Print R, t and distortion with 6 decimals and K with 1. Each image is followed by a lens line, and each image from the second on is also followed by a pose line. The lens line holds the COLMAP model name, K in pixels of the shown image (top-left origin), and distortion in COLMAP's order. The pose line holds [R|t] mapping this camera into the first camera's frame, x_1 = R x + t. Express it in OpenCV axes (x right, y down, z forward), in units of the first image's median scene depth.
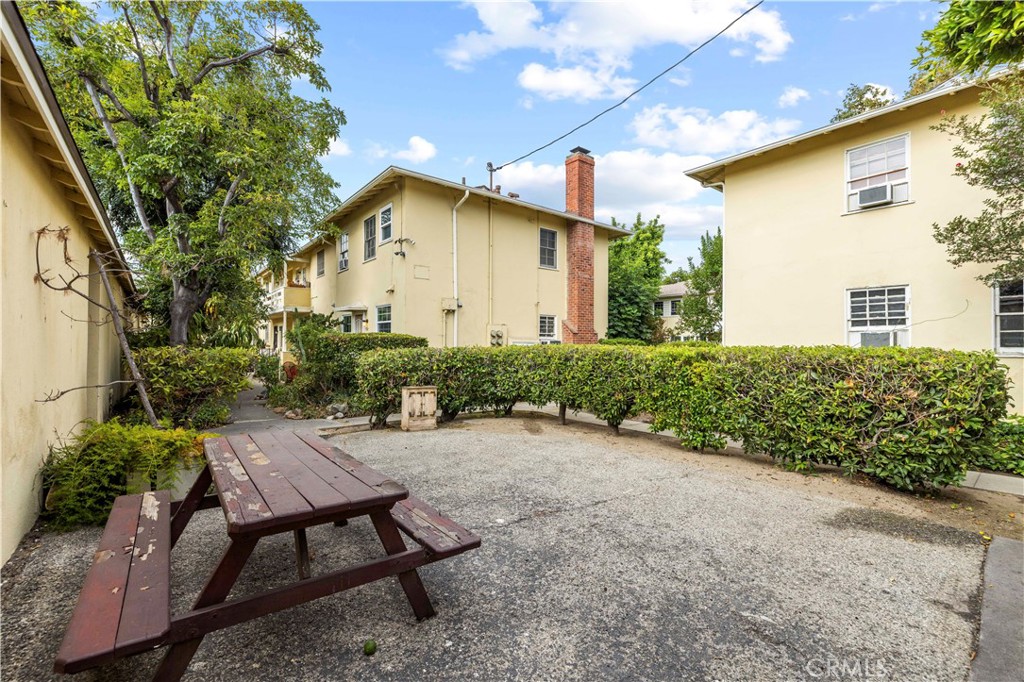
lens RADIAL K [[432.1, 0, 510.3], [0, 432.1, 338.1], [0, 0, 1]] dist [0.002202, 0.000593]
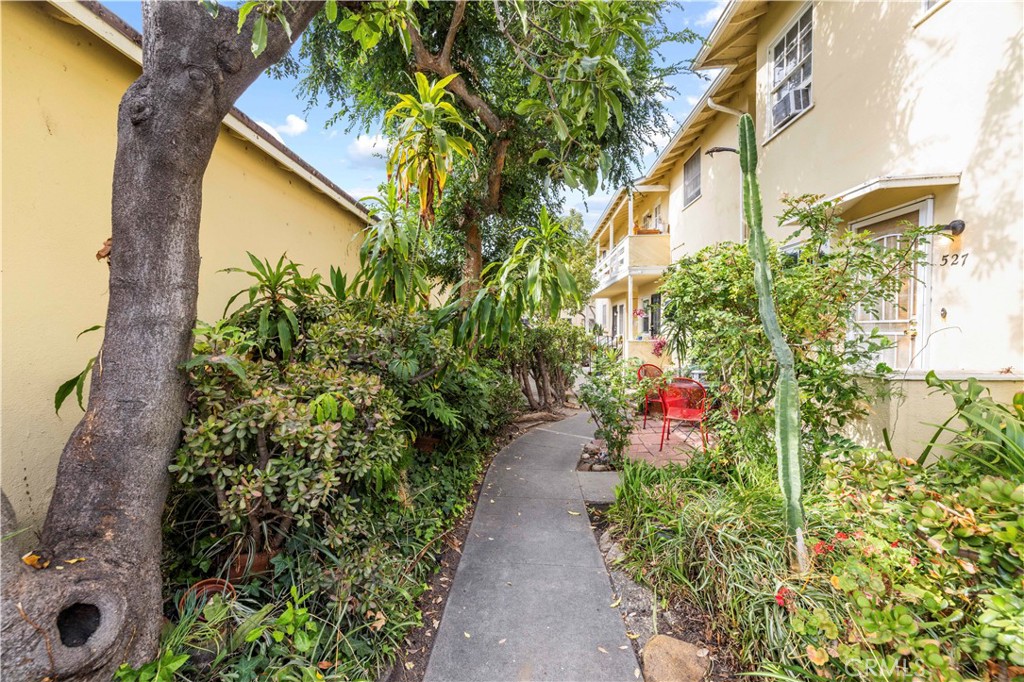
lens RADIAL K [[432.1, 0, 505.1], [0, 432.1, 341.2], [0, 0, 1]] dist [0.002202, 0.000593]
pose [[0.740986, 0.008074, -0.671472, -0.231572], [0.016586, 0.999403, 0.030321, 0.010286], [0.671316, -0.033604, 0.740409, 0.406895]]
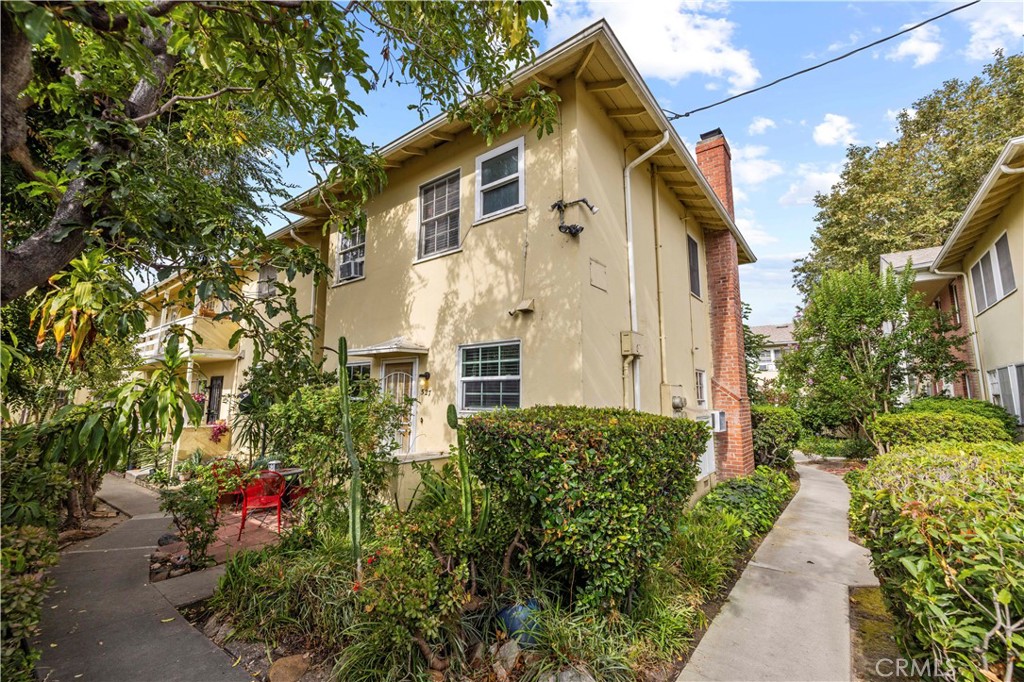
lens RADIAL K [[432.1, 0, 508.3], [0, 432.1, 341.5], [0, 0, 1]] dist [0.002202, 0.000593]
pose [[0.973258, 0.029744, 0.227781, -0.230385], [-0.001923, 0.992602, -0.121397, -0.012058], [-0.229706, 0.117712, 0.966115, 0.322053]]
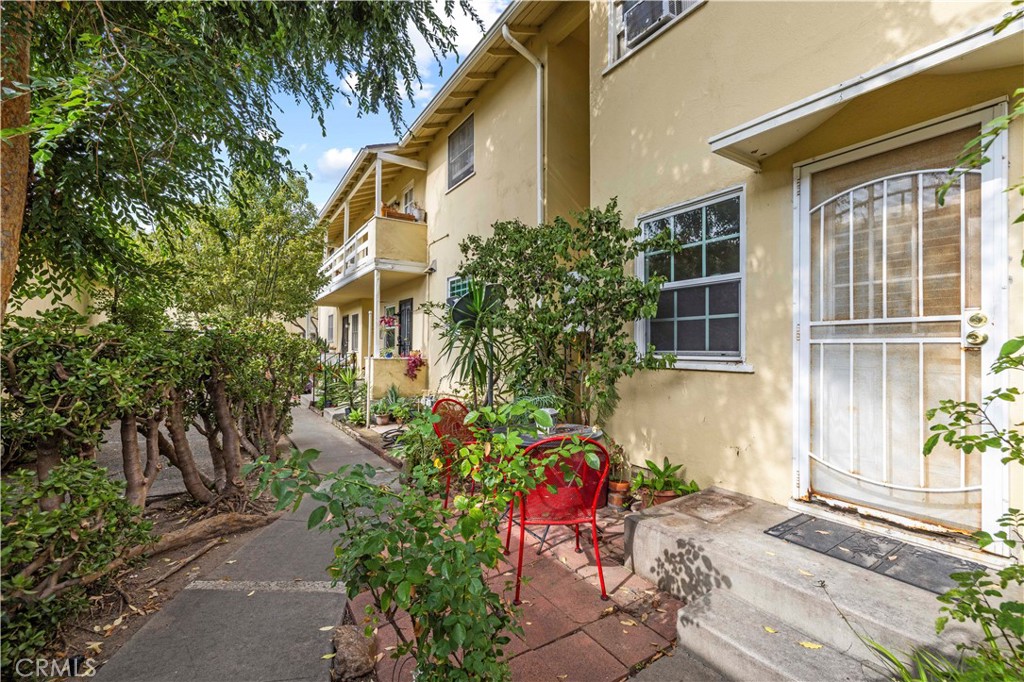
lens RADIAL K [[432.1, 0, 511.0], [0, 432.1, 341.8], [0, 0, 1]] dist [0.002202, 0.000593]
pose [[0.995120, 0.000302, -0.098675, -0.326387], [-0.001017, 0.999974, -0.007202, 0.016892], [0.098671, 0.007267, 0.995094, 0.544254]]
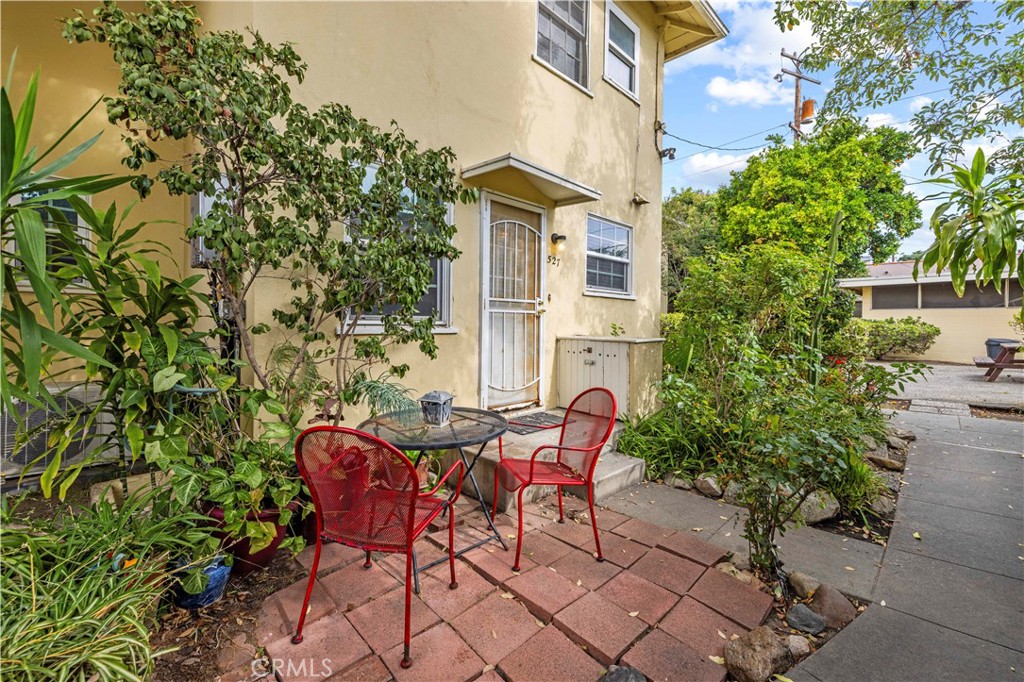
lens RADIAL K [[432.1, 0, 516.8], [0, 432.1, 325.2], [0, 0, 1]] dist [0.002202, 0.000593]
pose [[-0.118129, -0.025755, 0.992664, -0.451362], [-0.031497, 0.999258, 0.022177, 0.017626], [-0.992499, -0.028647, -0.118852, 0.697489]]
